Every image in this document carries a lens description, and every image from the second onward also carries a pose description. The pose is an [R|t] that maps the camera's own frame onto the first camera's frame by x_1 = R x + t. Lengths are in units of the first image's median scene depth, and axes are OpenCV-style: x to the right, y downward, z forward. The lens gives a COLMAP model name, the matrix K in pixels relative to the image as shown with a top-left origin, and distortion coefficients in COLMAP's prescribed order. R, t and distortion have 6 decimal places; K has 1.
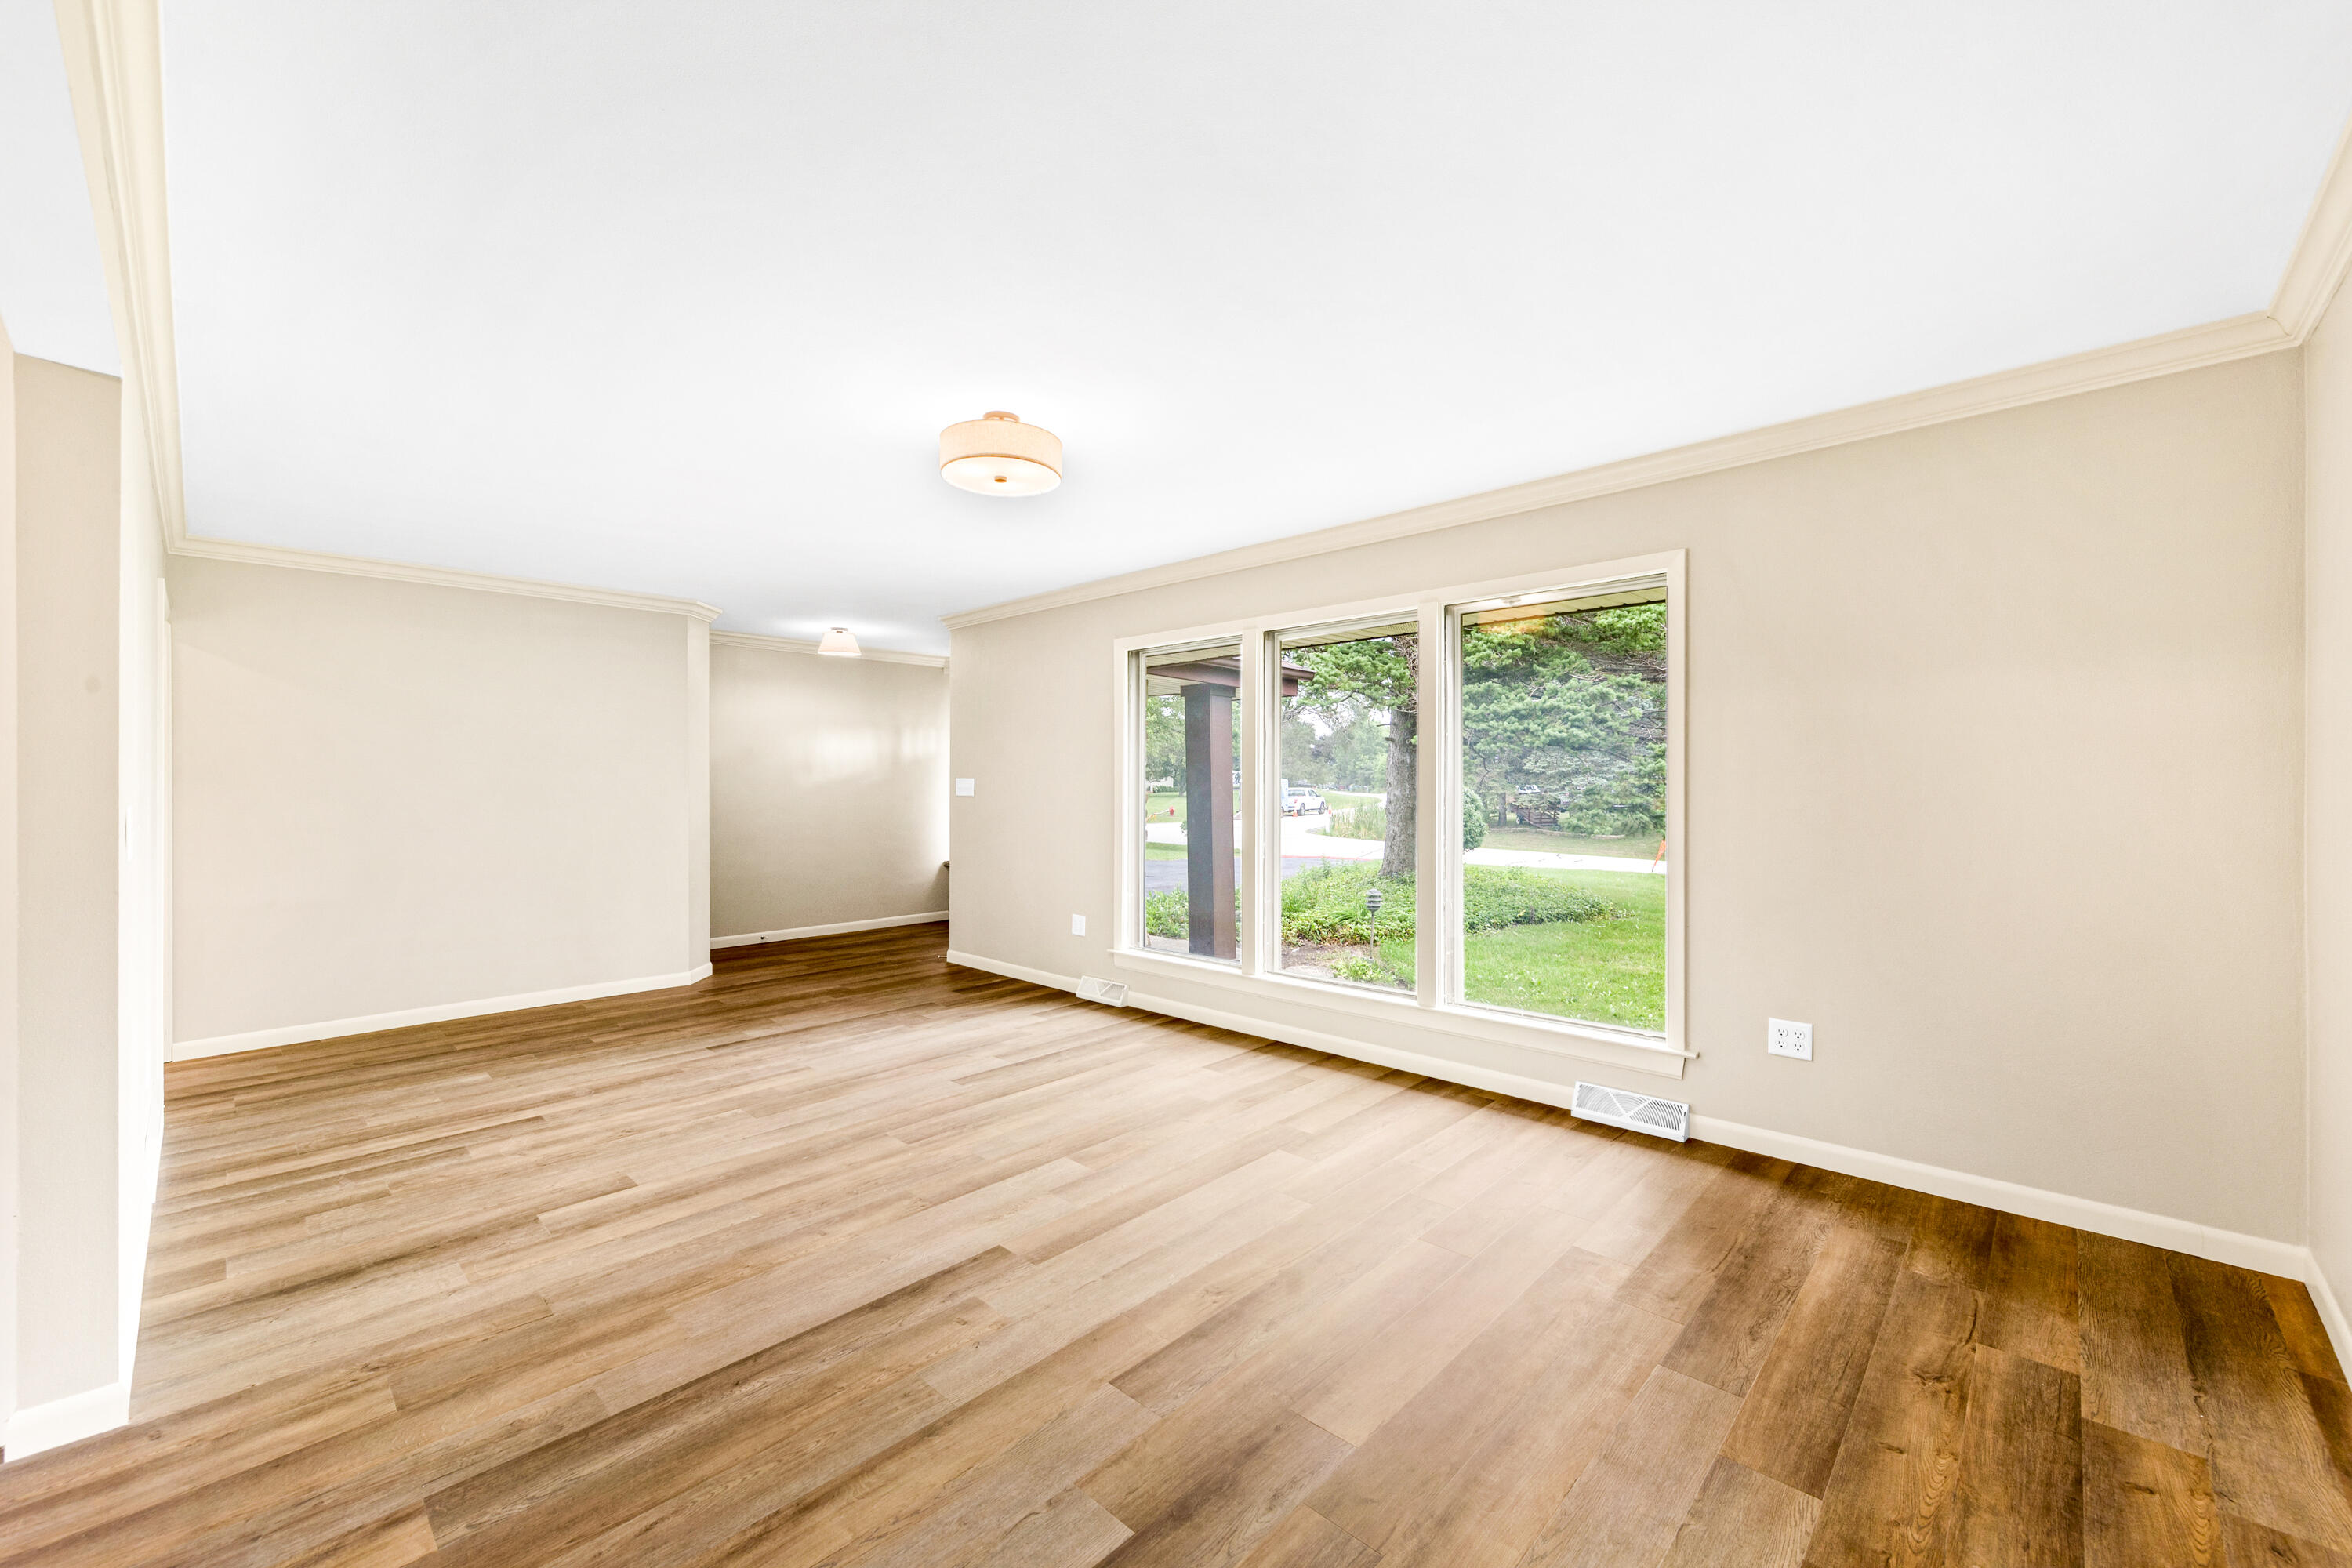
lens RADIAL K [[932.1, 0, 1175.9], [0, 932.1, 776.5], [0, 0, 1]] dist [0.000422, 0.000120]
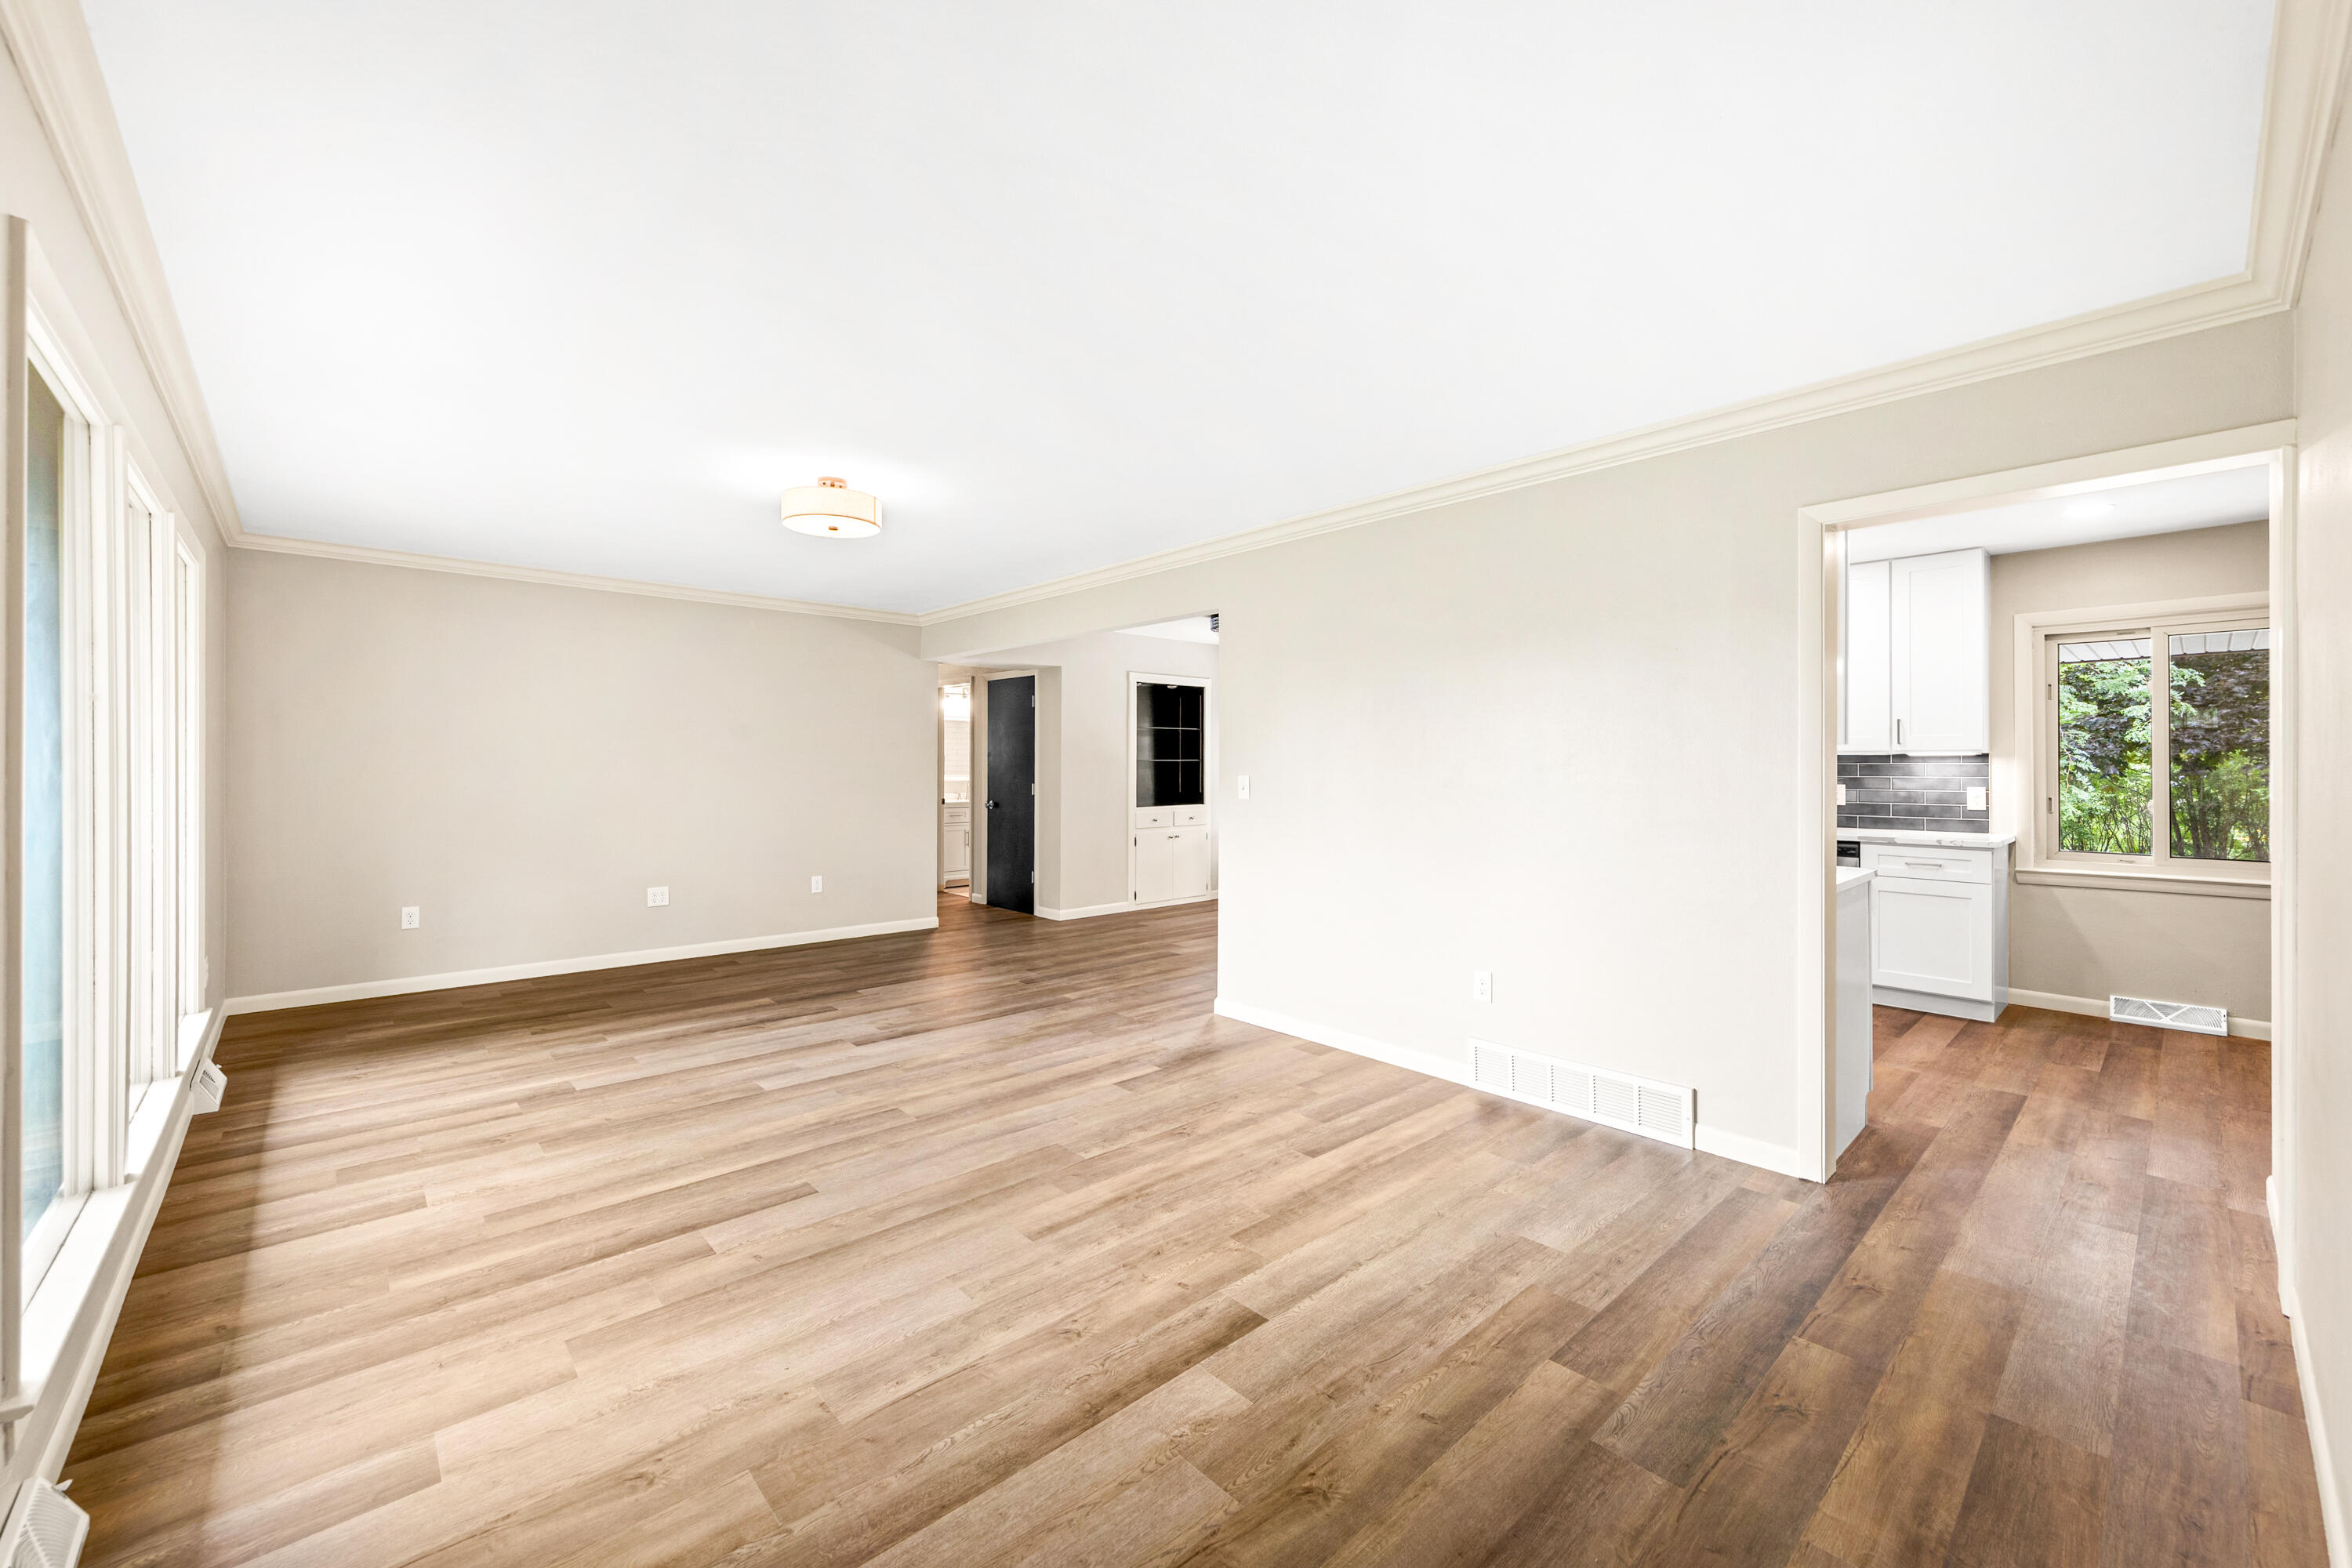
lens RADIAL K [[932.1, 0, 1175.9], [0, 932.1, 776.5], [0, 0, 1]] dist [0.000422, 0.000120]
pose [[-0.997840, -0.000680, 0.065685, -0.626424], [-0.000580, 0.999999, 0.001546, 0.016129], [-0.065686, 0.001504, -0.997839, 1.896794]]
